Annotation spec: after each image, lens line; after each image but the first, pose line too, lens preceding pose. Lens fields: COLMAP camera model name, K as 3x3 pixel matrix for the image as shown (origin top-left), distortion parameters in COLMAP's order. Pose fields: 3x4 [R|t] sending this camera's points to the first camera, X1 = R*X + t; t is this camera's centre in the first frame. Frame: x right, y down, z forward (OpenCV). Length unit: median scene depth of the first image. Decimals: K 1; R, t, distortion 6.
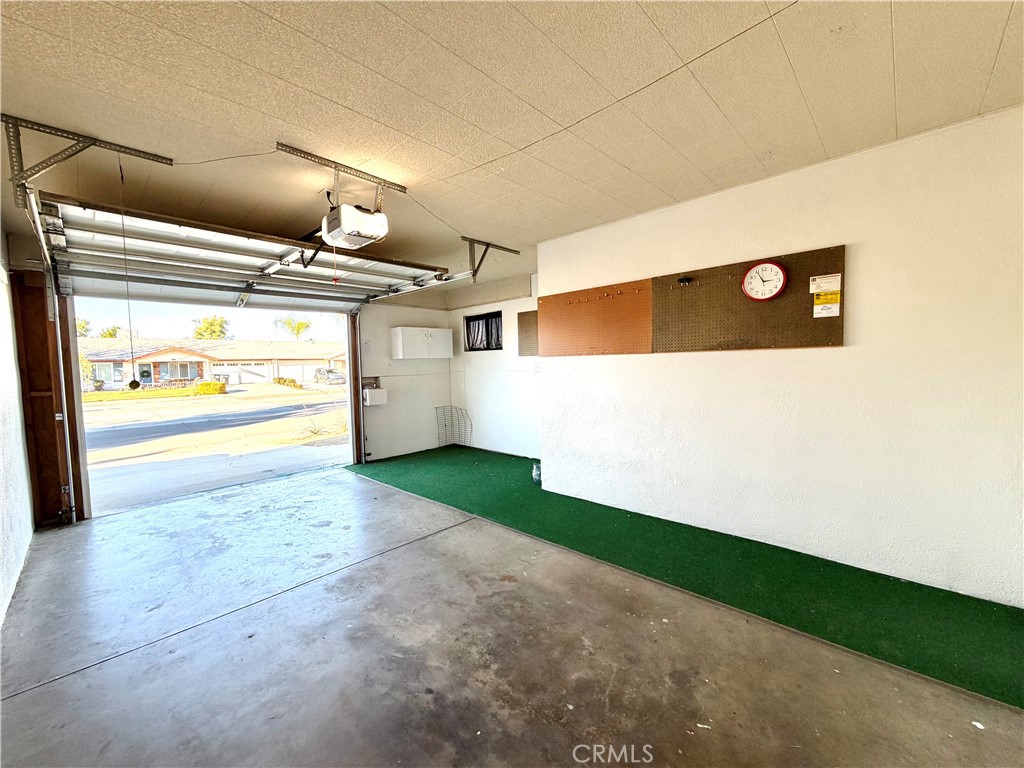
lens RADIAL K [[409.1, 0, 511.1], [0, 409.1, 389.2], [0, 0, 1]] dist [0.001414, 0.000556]
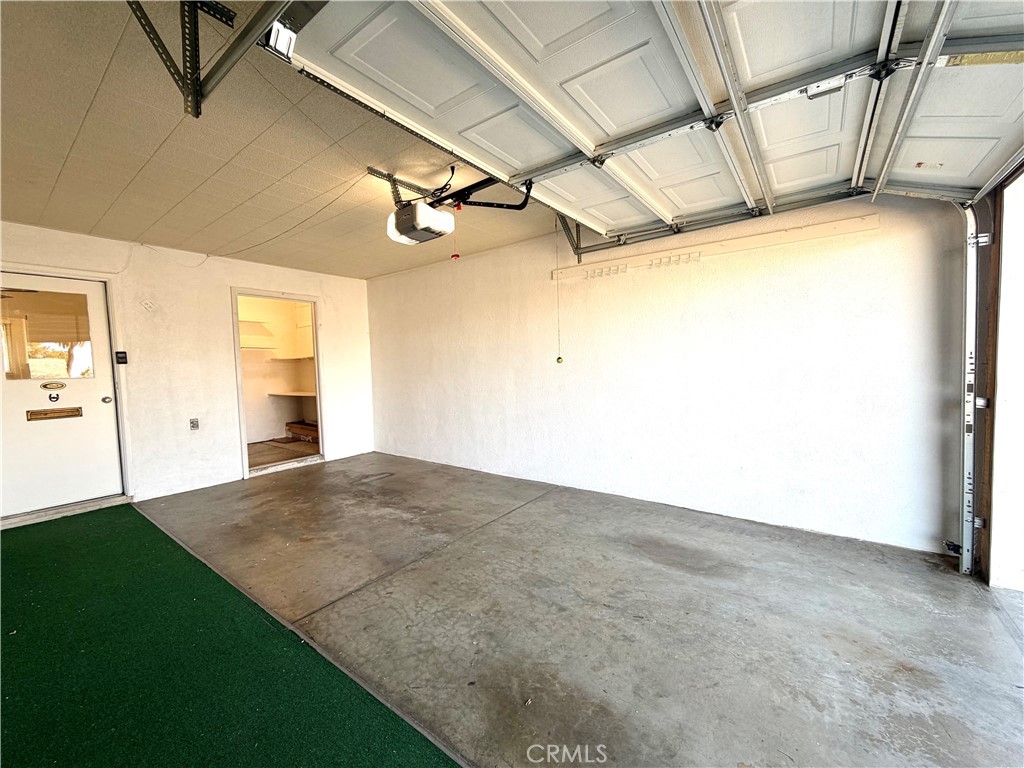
lens RADIAL K [[409.1, 0, 509.8], [0, 409.1, 382.5], [0, 0, 1]] dist [0.001414, 0.000556]
pose [[-0.991196, 0.058105, -0.118968, -0.444980], [0.045179, 0.993058, 0.108601, -0.083958], [0.124452, 0.102270, -0.986941, 2.051290]]
